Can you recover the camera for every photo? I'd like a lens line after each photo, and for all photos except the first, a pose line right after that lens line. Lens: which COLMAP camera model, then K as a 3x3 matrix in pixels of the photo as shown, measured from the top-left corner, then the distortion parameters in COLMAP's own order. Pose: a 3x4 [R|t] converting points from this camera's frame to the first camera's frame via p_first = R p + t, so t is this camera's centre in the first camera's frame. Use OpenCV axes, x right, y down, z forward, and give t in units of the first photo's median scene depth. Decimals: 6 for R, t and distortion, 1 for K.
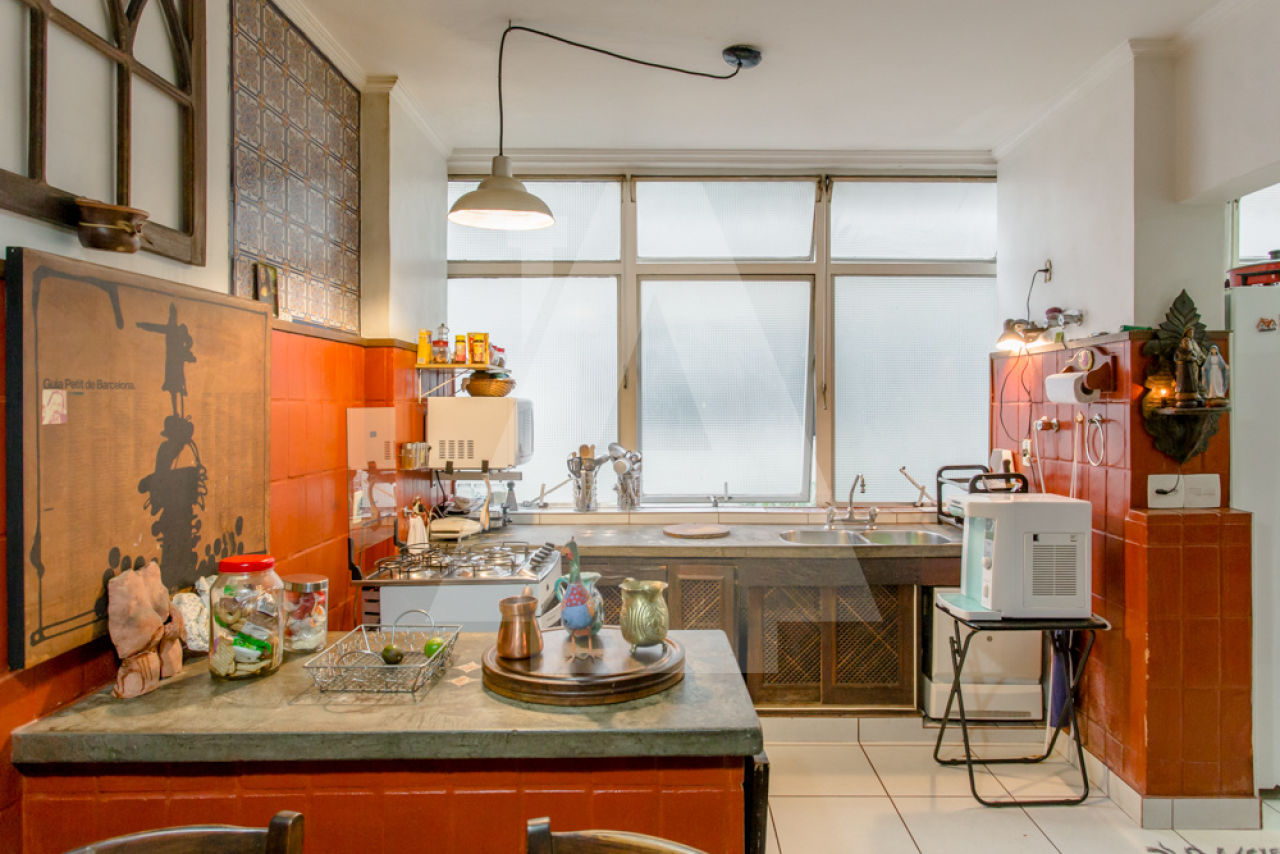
lens RADIAL K [[821.6, 0, 656.3], [0, 821.6, 410.2], [0, 0, 1]] dist [-0.004822, 0.014332]
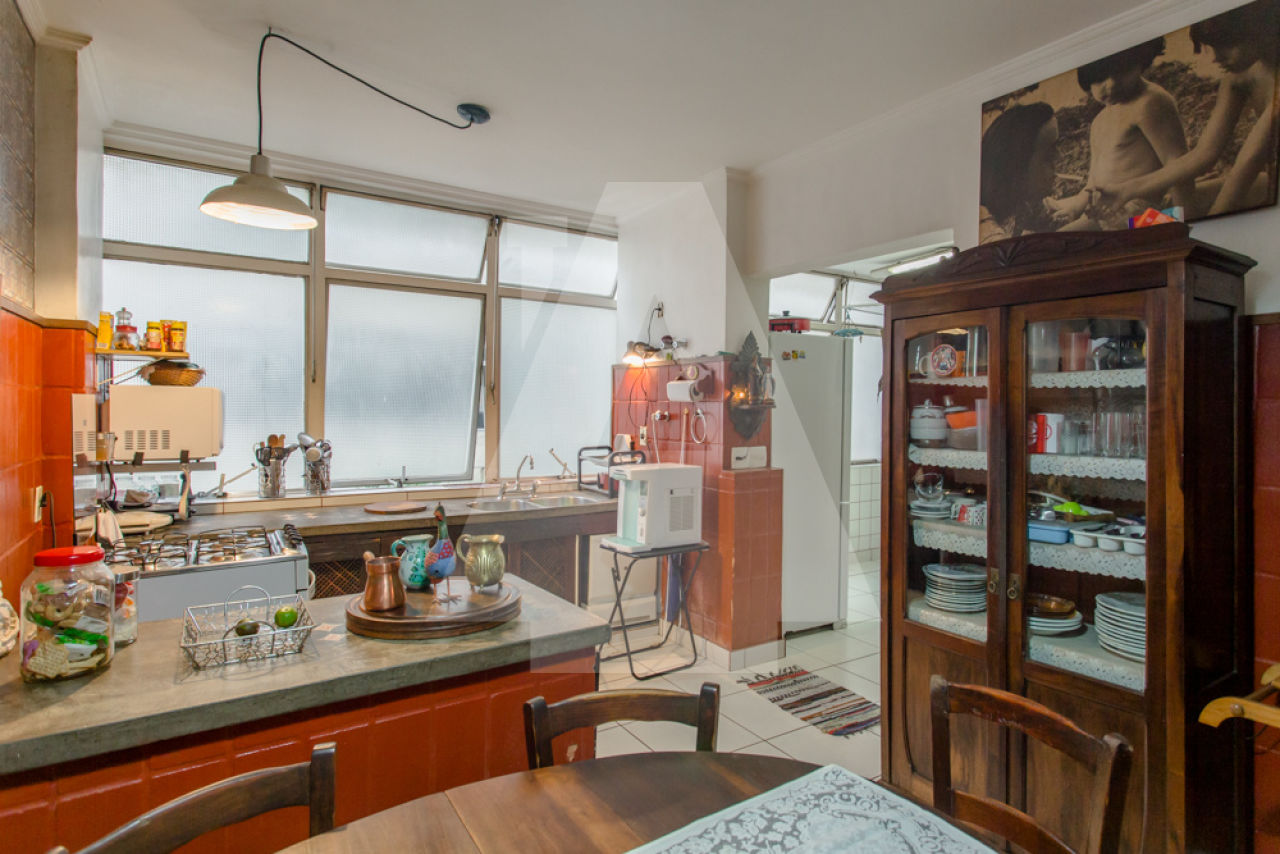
lens RADIAL K [[694.7, 0, 666.4], [0, 694.7, 416.2], [0, 0, 1]] dist [0.005863, 0.001700]
pose [[0.827960, 0.003450, 0.560777, -0.248645], [-0.009937, 0.999914, 0.008519, 0.008451], [-0.560700, -0.012626, 0.827923, -0.026244]]
